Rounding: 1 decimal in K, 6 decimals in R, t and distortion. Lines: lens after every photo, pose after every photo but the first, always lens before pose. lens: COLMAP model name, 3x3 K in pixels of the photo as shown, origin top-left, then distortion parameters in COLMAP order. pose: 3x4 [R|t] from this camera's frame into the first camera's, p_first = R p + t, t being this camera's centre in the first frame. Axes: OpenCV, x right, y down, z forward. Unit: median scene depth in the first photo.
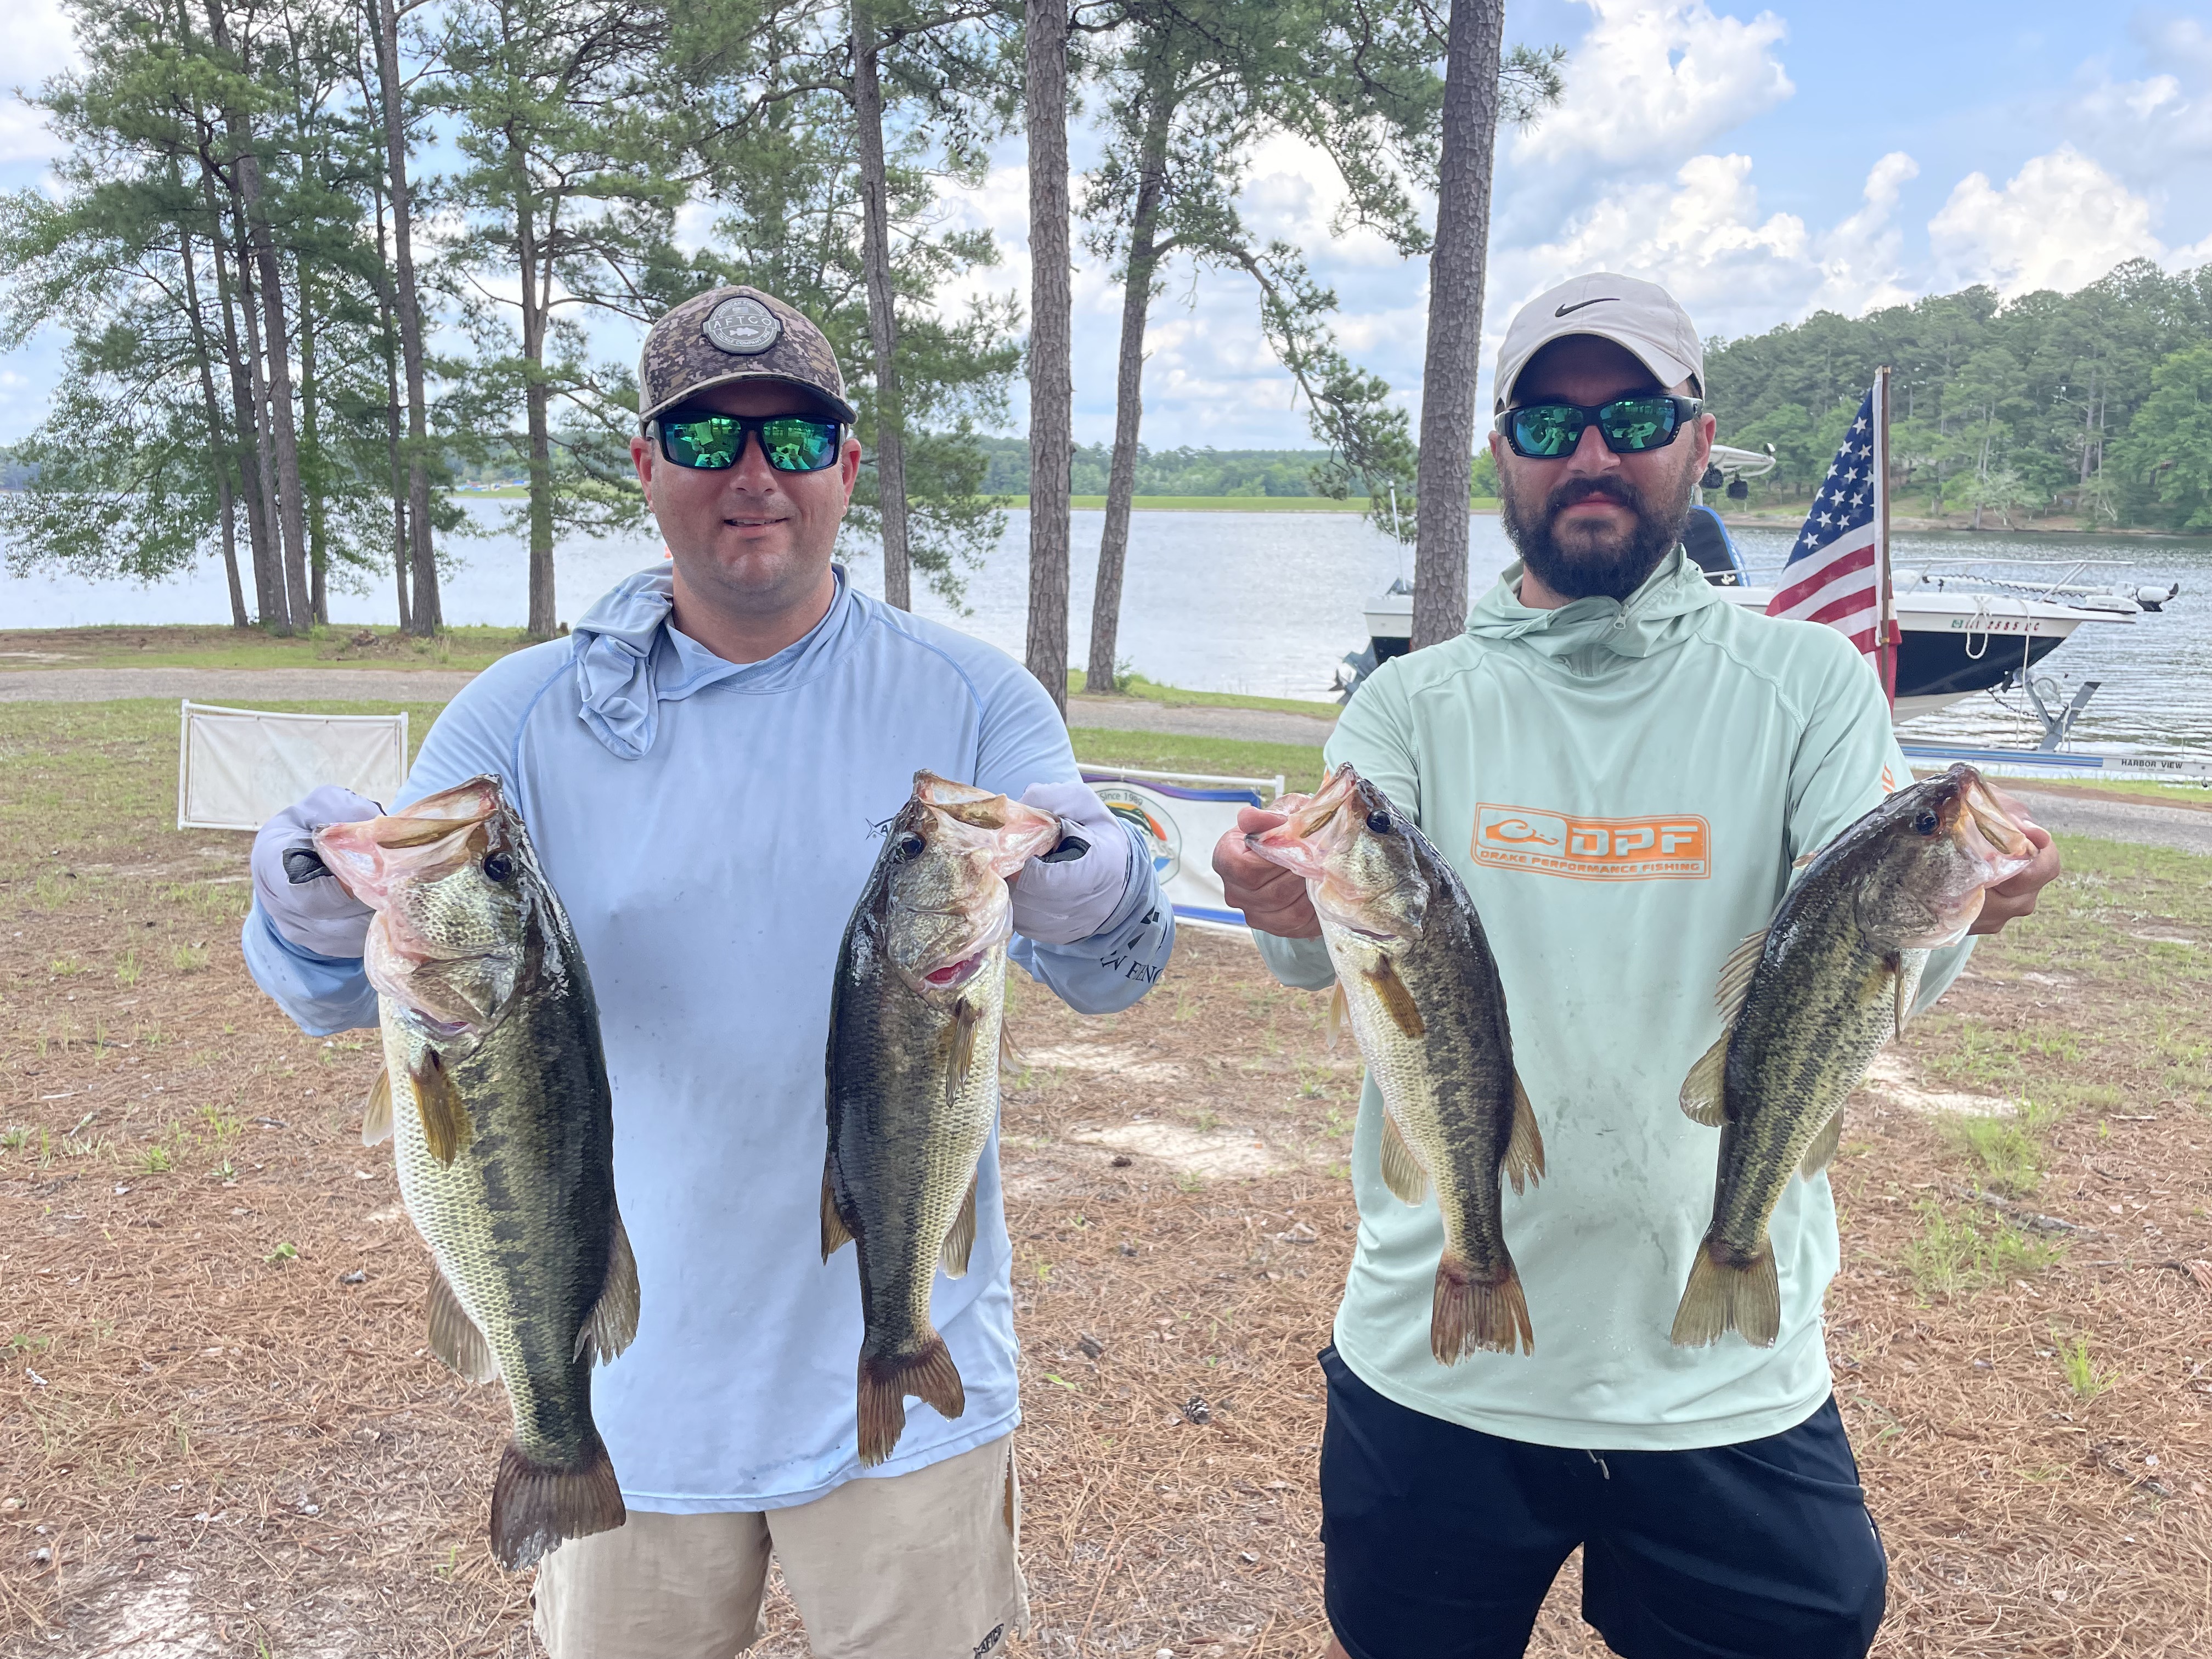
lens RADIAL K [[1696.0, 0, 1106.0], [0, 1696.0, 829.5], [0, 0, 1]] dist [0.072861, -0.109944]
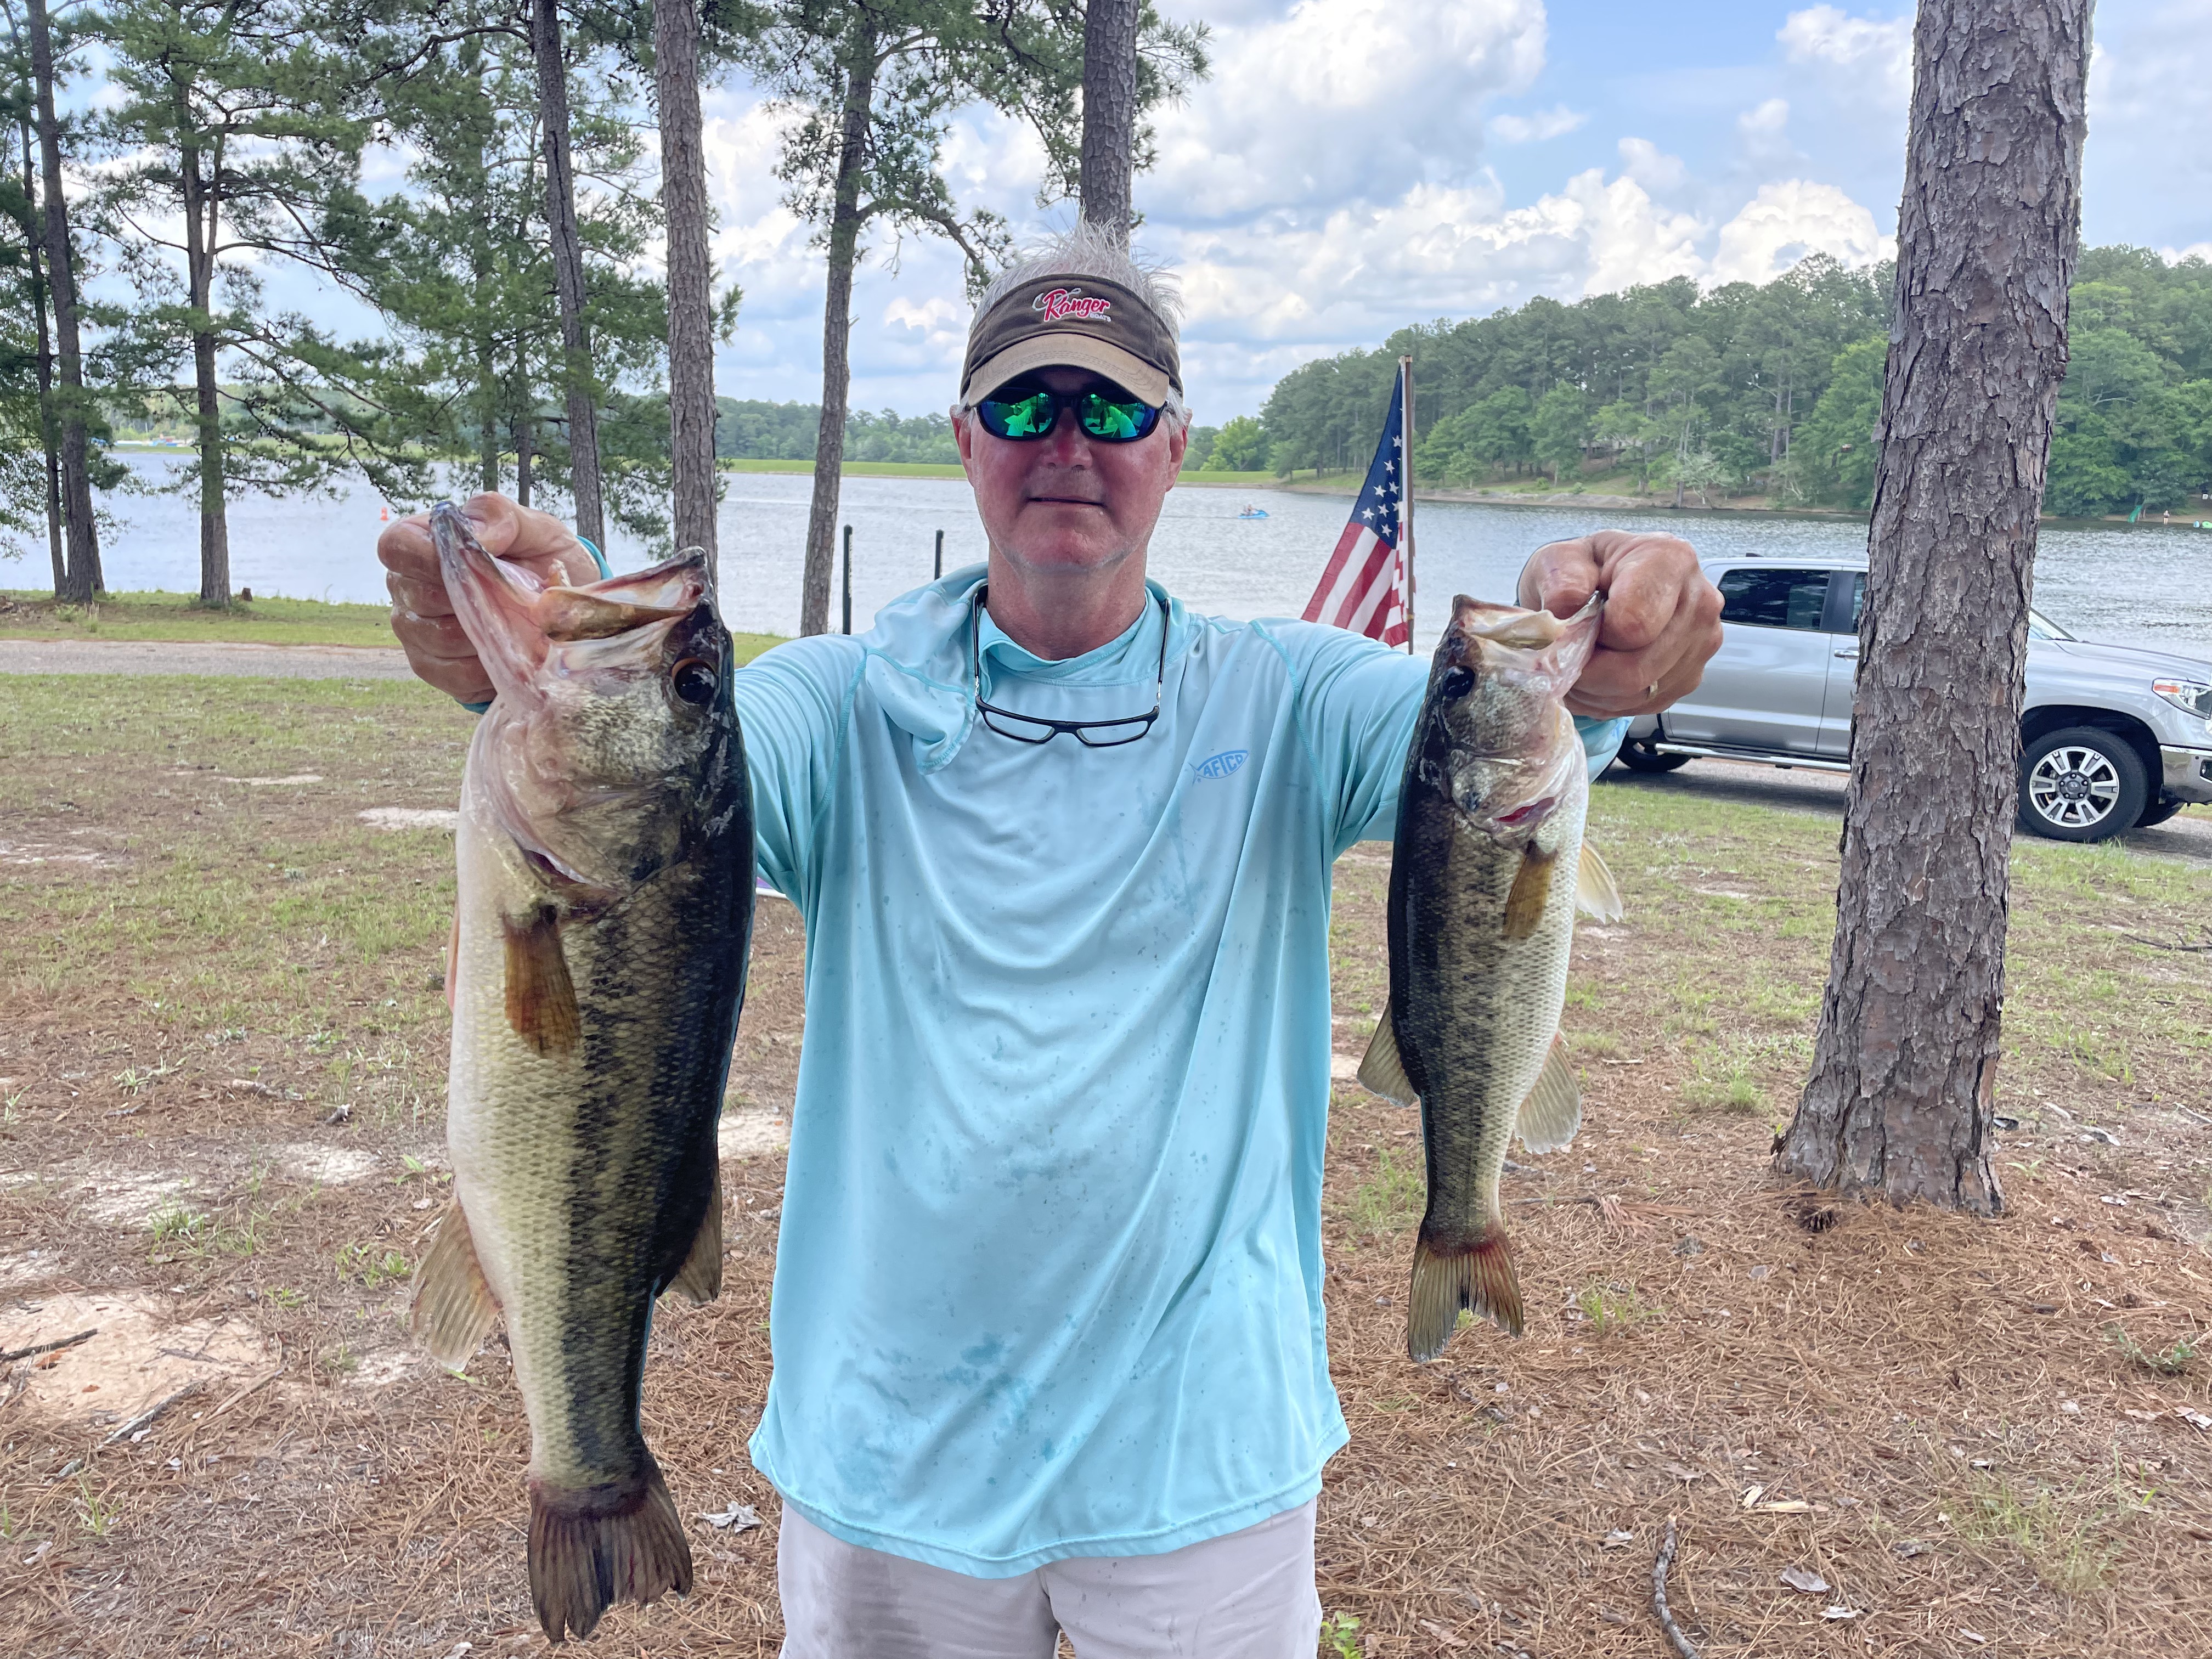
lens RADIAL K [[1691.3, 0, 1106.0], [0, 1691.3, 829.5], [0, 0, 1]] dist [0.066654, -0.097337]
pose [[0.989924, -0.015169, 0.140782, 0.020247], [0.012573, 0.999734, 0.019312, -0.000428], [-0.141038, -0.017347, 0.989852, -0.001655]]
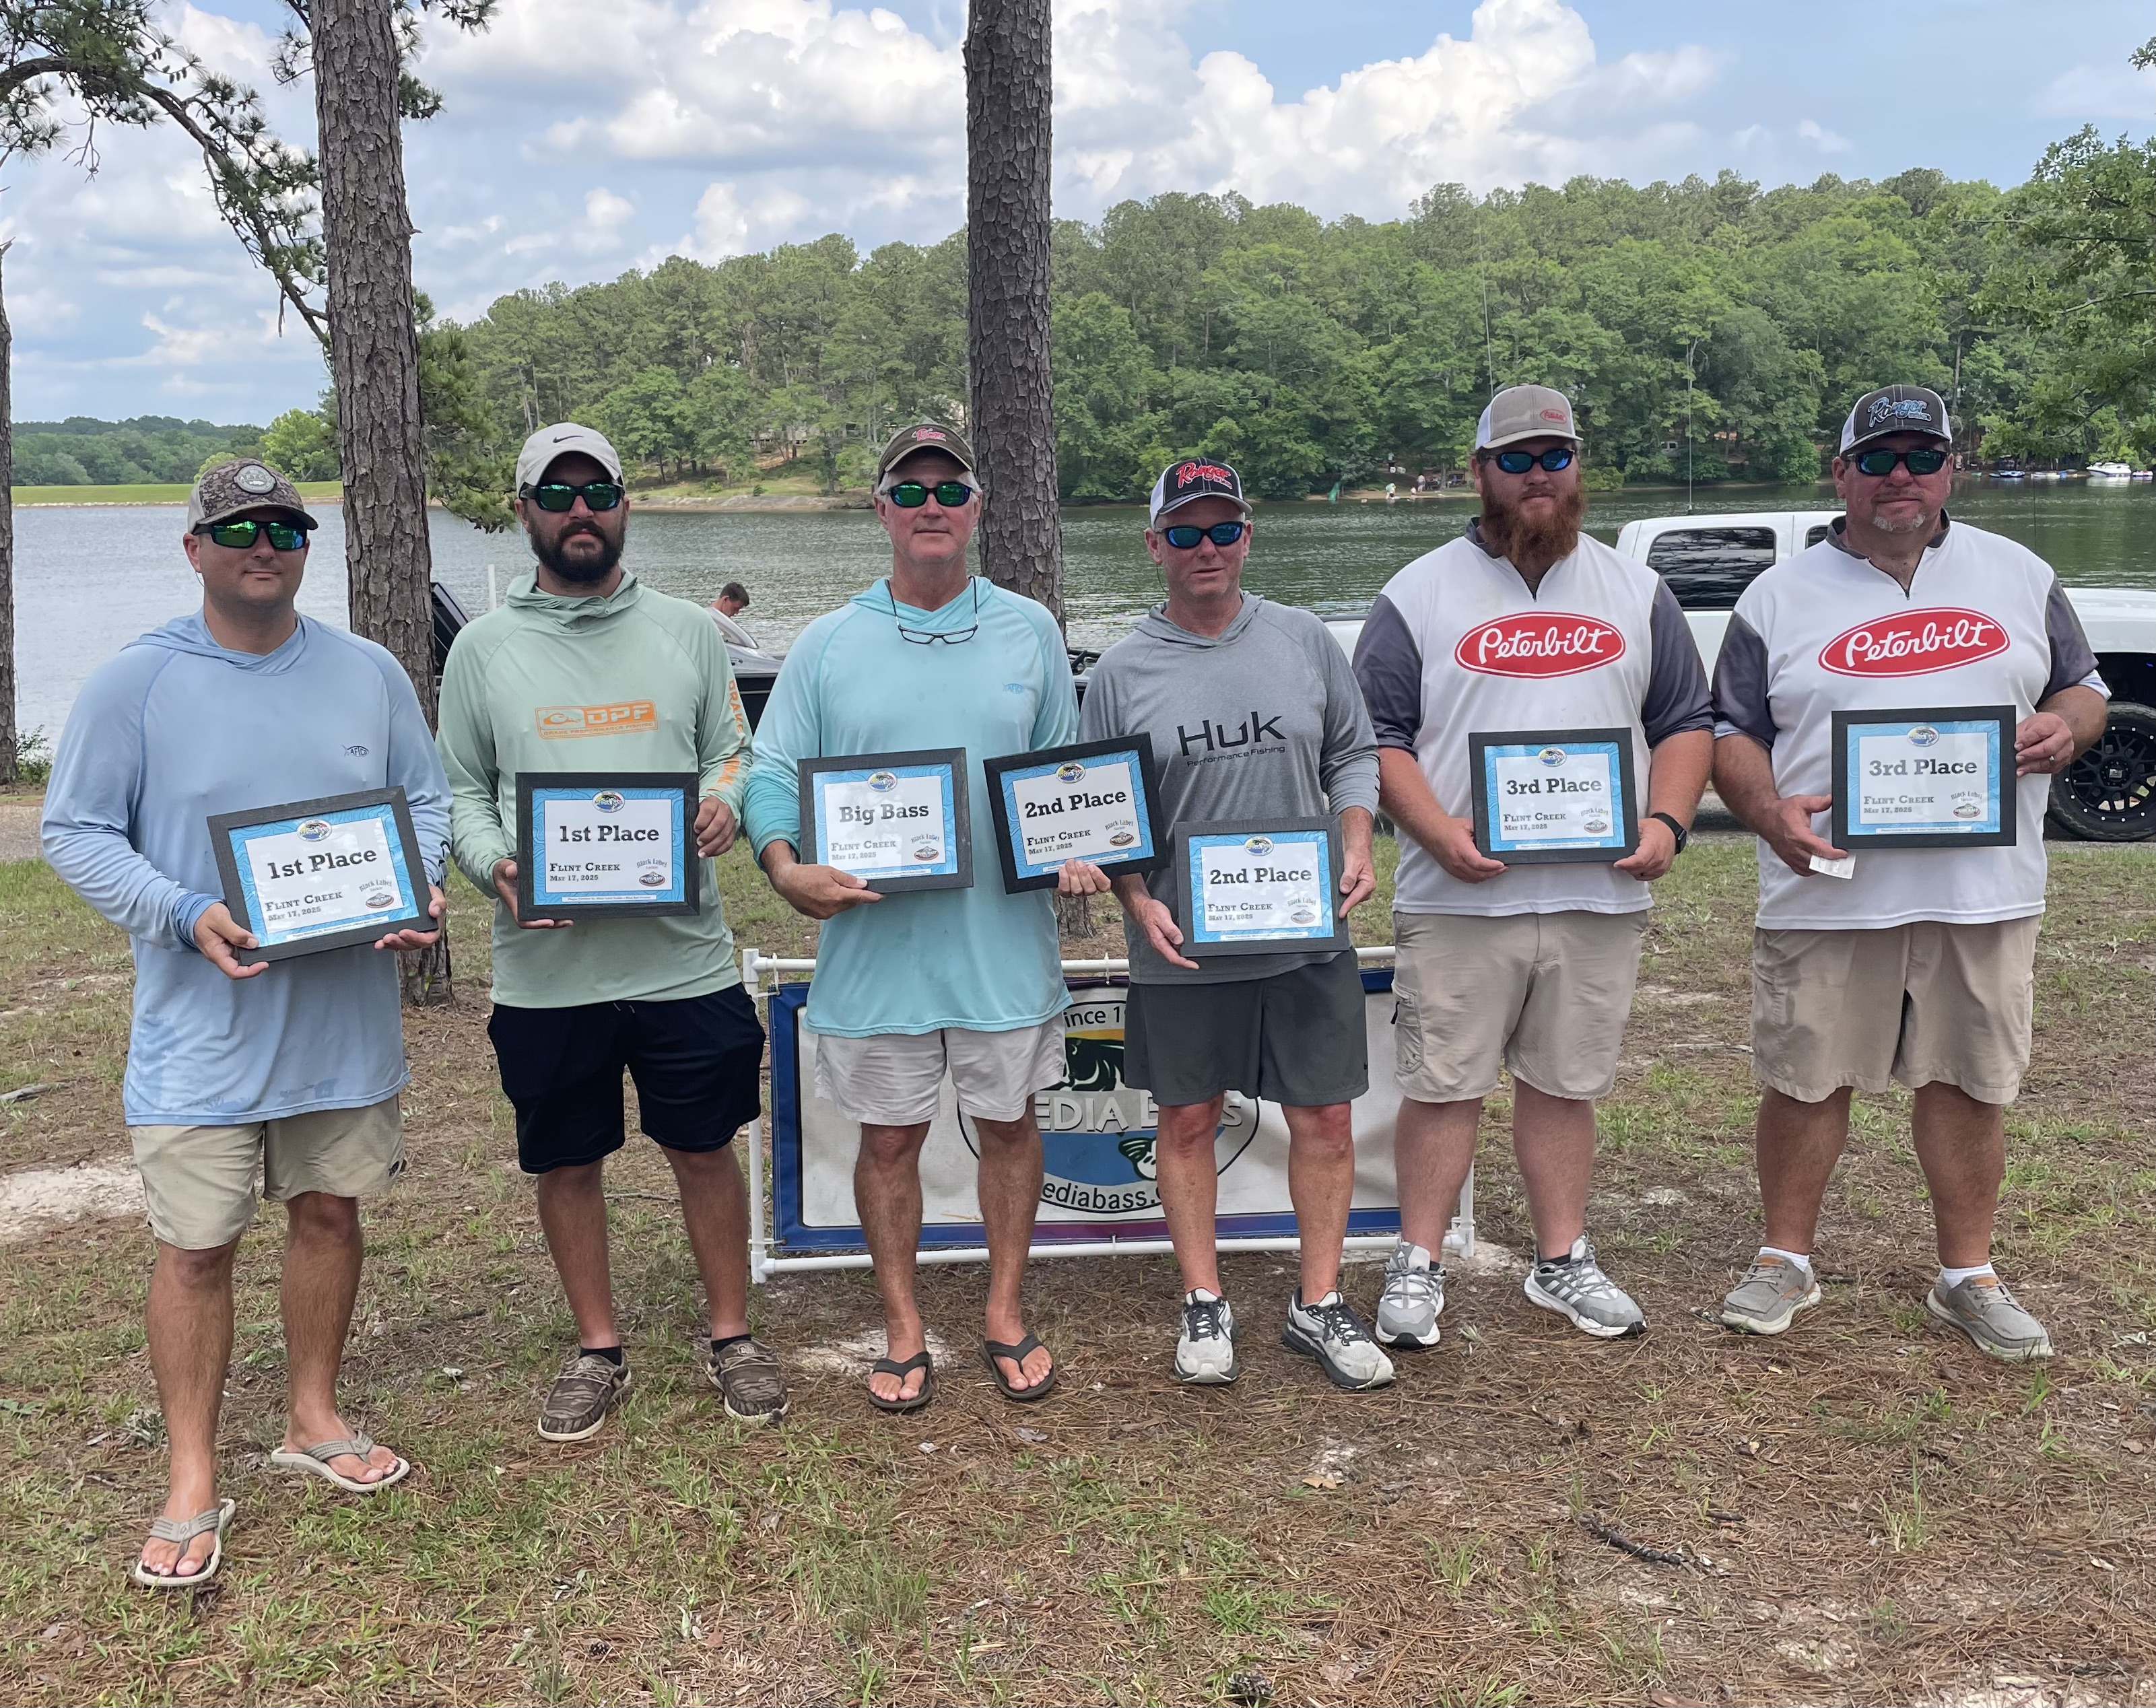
lens RADIAL K [[2092.7, 0, 1078.0], [0, 2092.7, 854.0], [0, 0, 1]] dist [0.102767, -0.165773]
pose [[0.836910, -0.120887, 0.533824, -0.071278], [0.130029, 0.991296, 0.020628, -0.018170], [-0.531671, 0.052149, 0.845344, 0.115802]]
